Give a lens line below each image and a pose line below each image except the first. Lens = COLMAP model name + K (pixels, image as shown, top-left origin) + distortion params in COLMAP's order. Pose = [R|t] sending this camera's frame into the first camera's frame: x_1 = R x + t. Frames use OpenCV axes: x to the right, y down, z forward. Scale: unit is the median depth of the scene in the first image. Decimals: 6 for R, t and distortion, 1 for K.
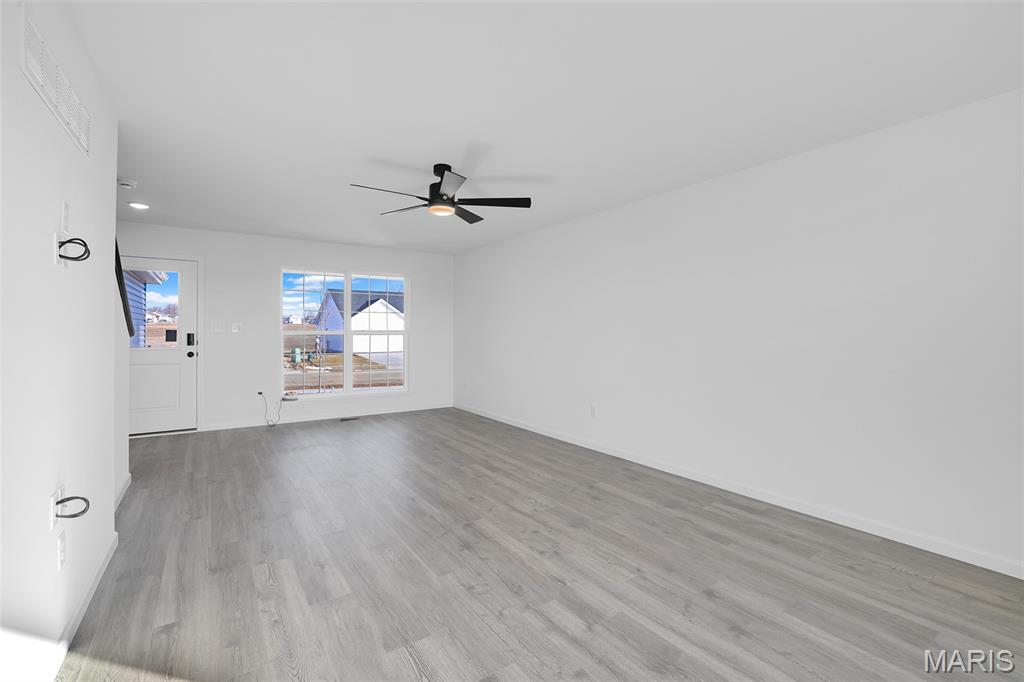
lens RADIAL K [[443.2, 0, 505.5], [0, 443.2, 328.6], [0, 0, 1]] dist [-0.026475, 0.000231]
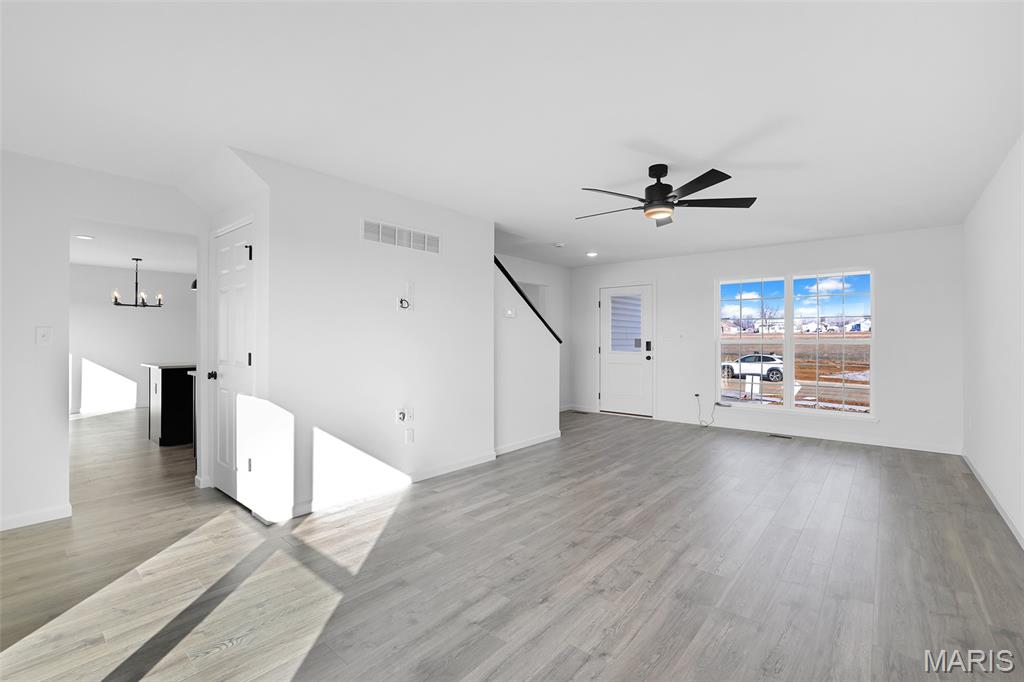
lens RADIAL K [[448.3, 0, 532.2], [0, 448.3, 333.1], [0, 0, 1]] dist [-0.044007, 0.017733]
pose [[0.293751, -0.015583, -0.955755, 0.695807], [0.005683, 0.999878, -0.014555, 0.005798], [0.955865, -0.001156, 0.293804, 0.460537]]
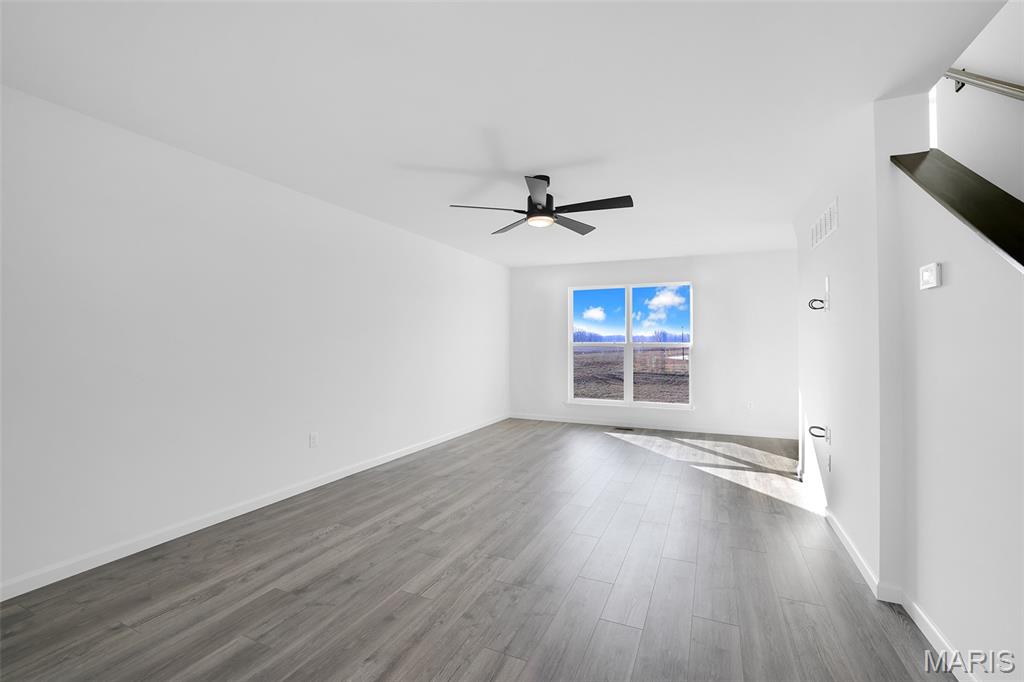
lens RADIAL K [[448.1, 0, 512.0], [0, 448.1, 341.0], [0, 0, 1]] dist [-0.041849, 0.013003]
pose [[-0.517057, -0.003845, 0.855942, -0.962925], [-0.007908, 0.999969, -0.000285, 0.003036], [-0.855914, -0.006917, -0.517071, 1.572380]]
